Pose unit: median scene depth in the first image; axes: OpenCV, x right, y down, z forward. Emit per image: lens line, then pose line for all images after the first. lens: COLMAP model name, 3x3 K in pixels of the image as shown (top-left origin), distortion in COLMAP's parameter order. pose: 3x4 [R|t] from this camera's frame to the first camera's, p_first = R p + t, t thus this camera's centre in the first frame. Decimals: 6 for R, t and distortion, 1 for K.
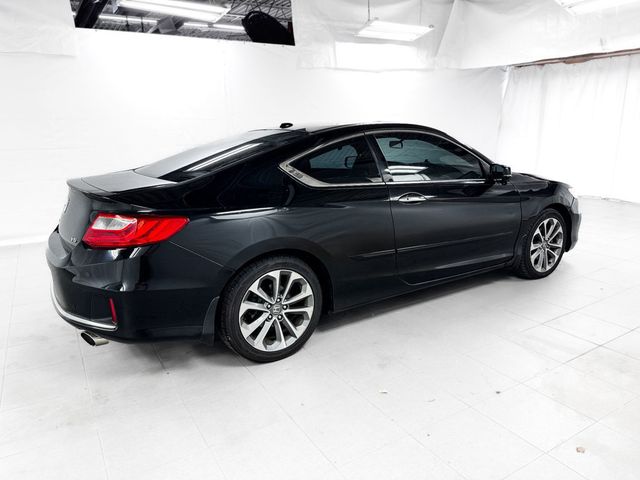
lens RADIAL K [[451.9, 0, 324.9], [0, 451.9, 243.3], [0, 0, 1]] dist [0.005122, -0.017781]
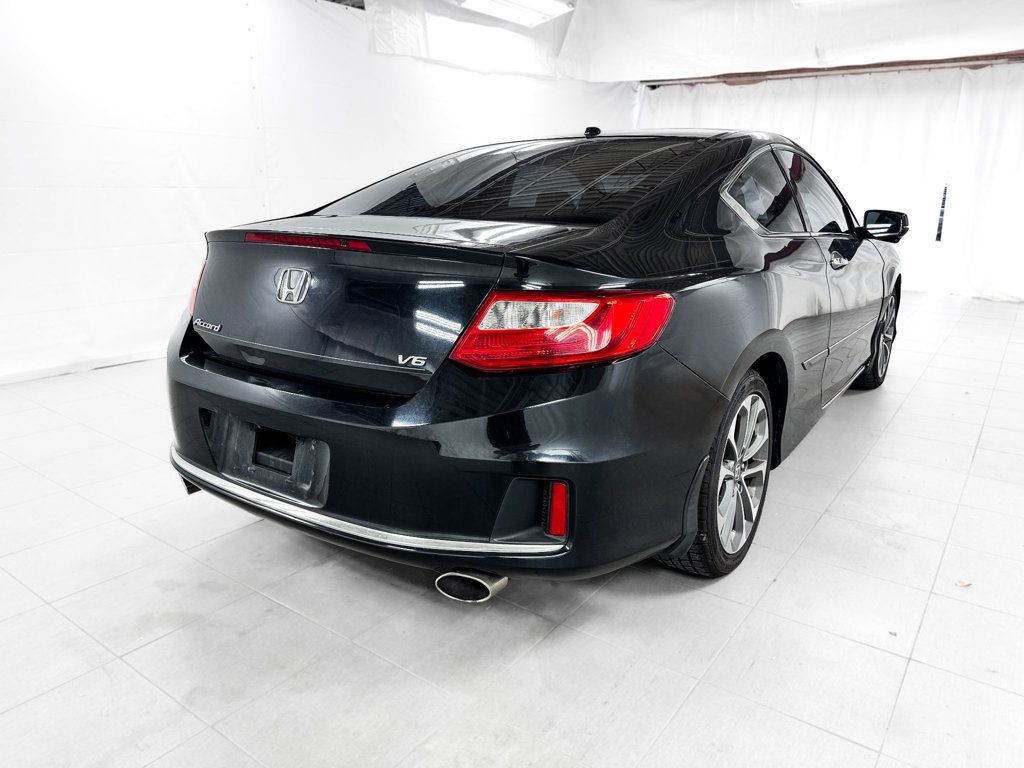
lens RADIAL K [[723.0, 0, 513.2], [0, 723.0, 384.3], [0, 0, 1]] dist [0.005122, -0.017781]
pose [[0.929343, -0.074472, 0.361628, -0.218485], [0.068927, 0.997222, 0.028230, 0.001258], [-0.362726, -0.001310, 0.931895, 0.105927]]
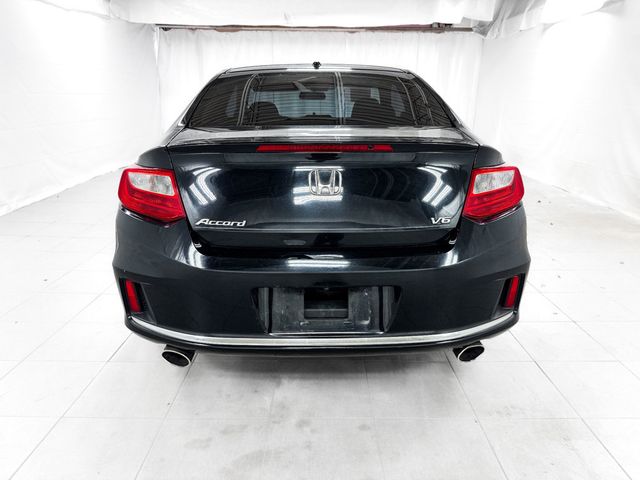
lens RADIAL K [[451.9, 0, 325.0], [0, 451.9, 237.7], [0, 0, 1]] dist [0.005122, -0.017781]
pose [[0.533256, -0.232912, 0.813259, -0.359401], [0.194962, 0.969309, 0.149766, -0.033462], [-0.823182, 0.078690, 0.562299, 0.238761]]
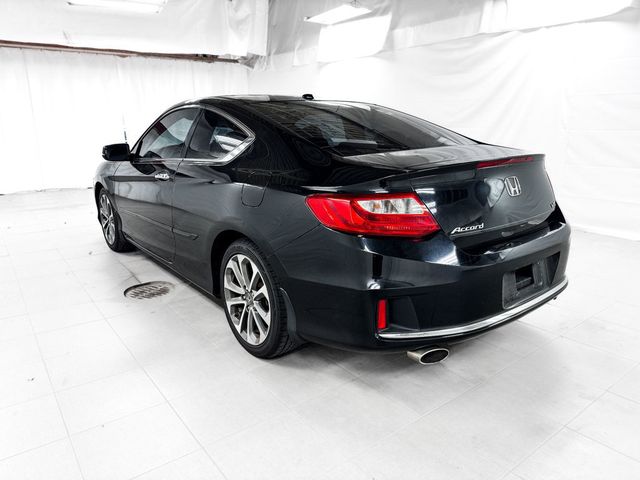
lens RADIAL K [[451.9, 0, 322.1], [0, 451.9, 239.2], [0, 0, 1]] dist [0.005122, -0.017781]
pose [[-0.069903, -0.234555, 0.969586, -0.450320], [0.253475, 0.935887, 0.244677, -0.091440], [-0.964813, 0.262869, -0.005968, 0.459926]]
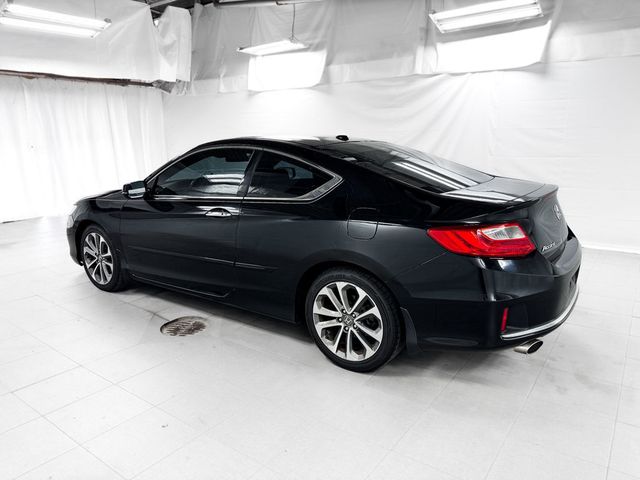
lens RADIAL K [[451.9, 0, 322.3], [0, 451.9, 240.5], [0, 0, 1]] dist [0.005122, -0.017781]
pose [[-0.344385, -0.186619, 0.920093, -0.457732], [0.243482, 0.928757, 0.279511, -0.149097], [-0.906706, 0.320286, -0.274412, 0.609489]]
